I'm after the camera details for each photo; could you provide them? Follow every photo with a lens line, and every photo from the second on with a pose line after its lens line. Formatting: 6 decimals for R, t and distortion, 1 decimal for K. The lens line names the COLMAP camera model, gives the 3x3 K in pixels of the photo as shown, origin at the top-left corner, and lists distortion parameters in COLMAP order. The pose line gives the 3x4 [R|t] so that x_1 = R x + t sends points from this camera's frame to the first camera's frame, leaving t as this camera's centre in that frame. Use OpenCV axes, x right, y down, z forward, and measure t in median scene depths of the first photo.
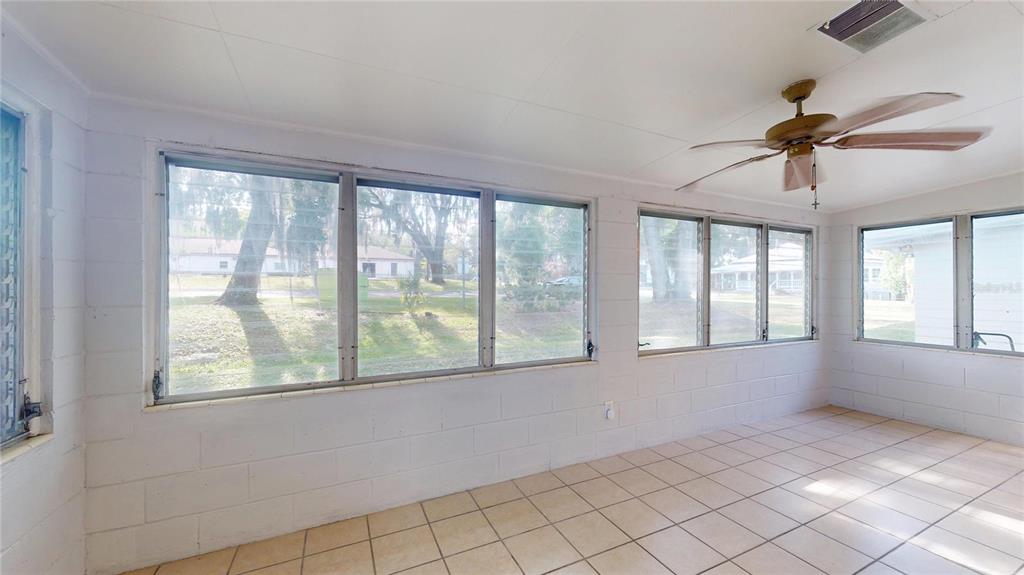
lens RADIAL K [[376.5, 0, 504.7], [0, 376.5, 287.3], [0, 0, 1]] dist [0.000853, 0.000011]
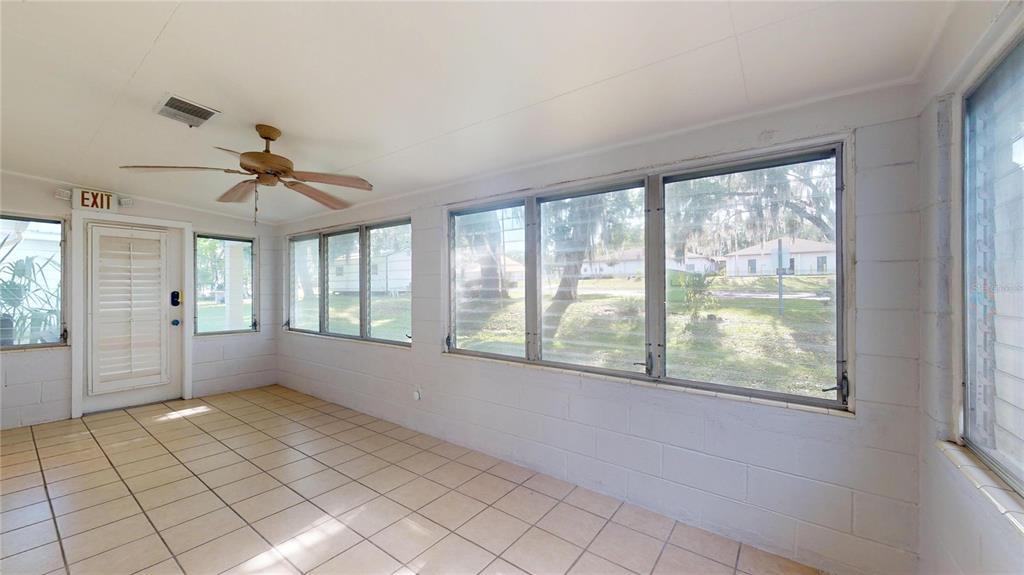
lens RADIAL K [[376.5, 0, 503.5], [0, 376.5, 289.2], [0, 0, 1]] dist [0.000853, 0.000011]
pose [[0.484435, 0.002868, -0.874822, 0.823352], [0.001812, 0.999989, 0.004281, 0.004051], [0.874825, -0.003659, 0.484425, 0.391958]]
